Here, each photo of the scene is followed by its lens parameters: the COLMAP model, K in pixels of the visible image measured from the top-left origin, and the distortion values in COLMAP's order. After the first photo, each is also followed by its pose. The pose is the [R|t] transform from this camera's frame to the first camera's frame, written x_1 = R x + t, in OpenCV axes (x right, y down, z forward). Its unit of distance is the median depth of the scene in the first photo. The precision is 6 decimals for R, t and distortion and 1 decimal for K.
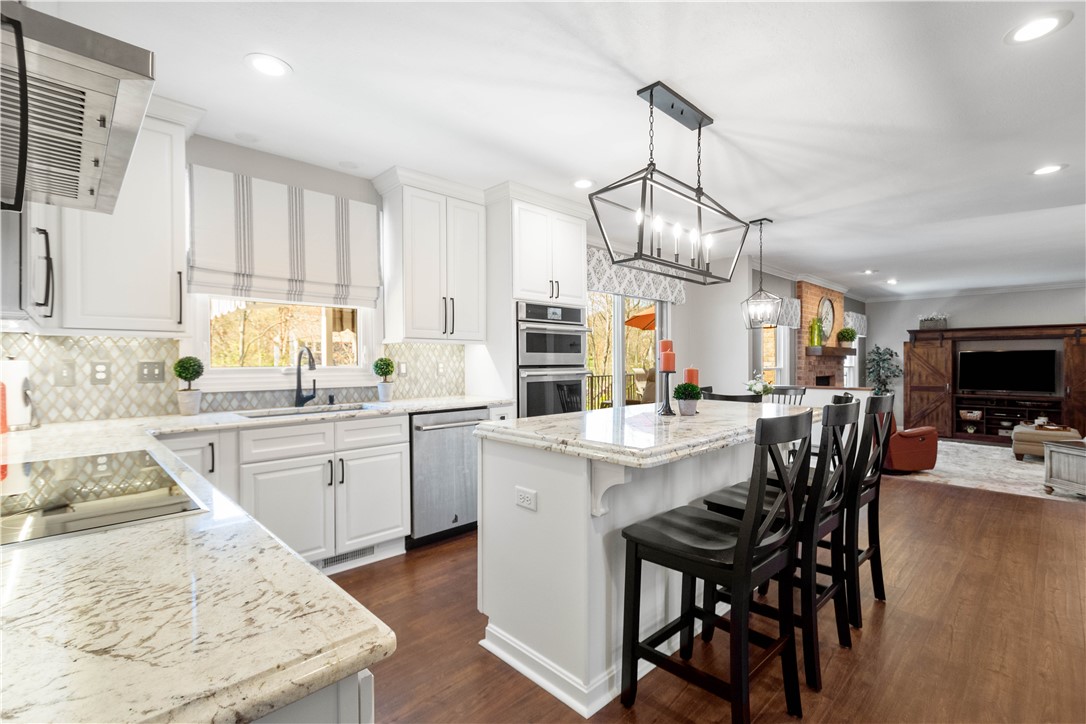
lens RADIAL K [[485.4, 0, 548.5], [0, 485.4, 368.4], [0, 0, 1]] dist [0.006938, 0.000811]
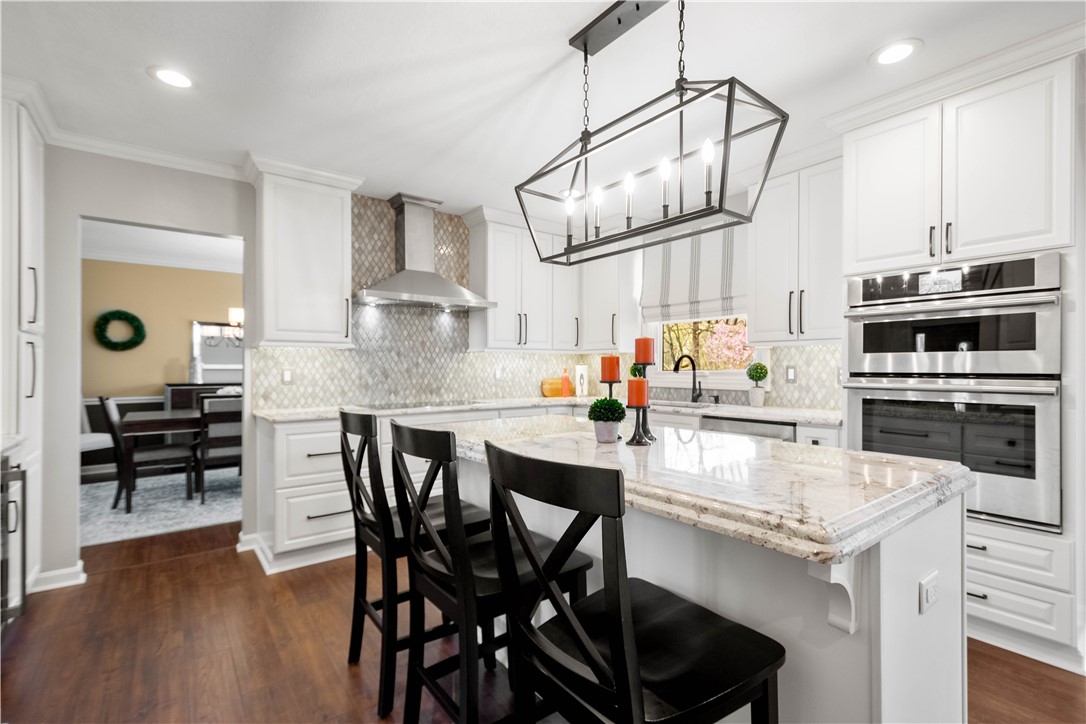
lens RADIAL K [[485.4, 0, 548.5], [0, 485.4, 368.4], [0, 0, 1]] dist [0.006938, 0.000811]
pose [[-0.098457, 0.004702, -0.995130, 0.665784], [-0.015802, 0.999855, 0.006287, -0.009212], [0.995016, 0.016345, -0.098368, 0.640320]]
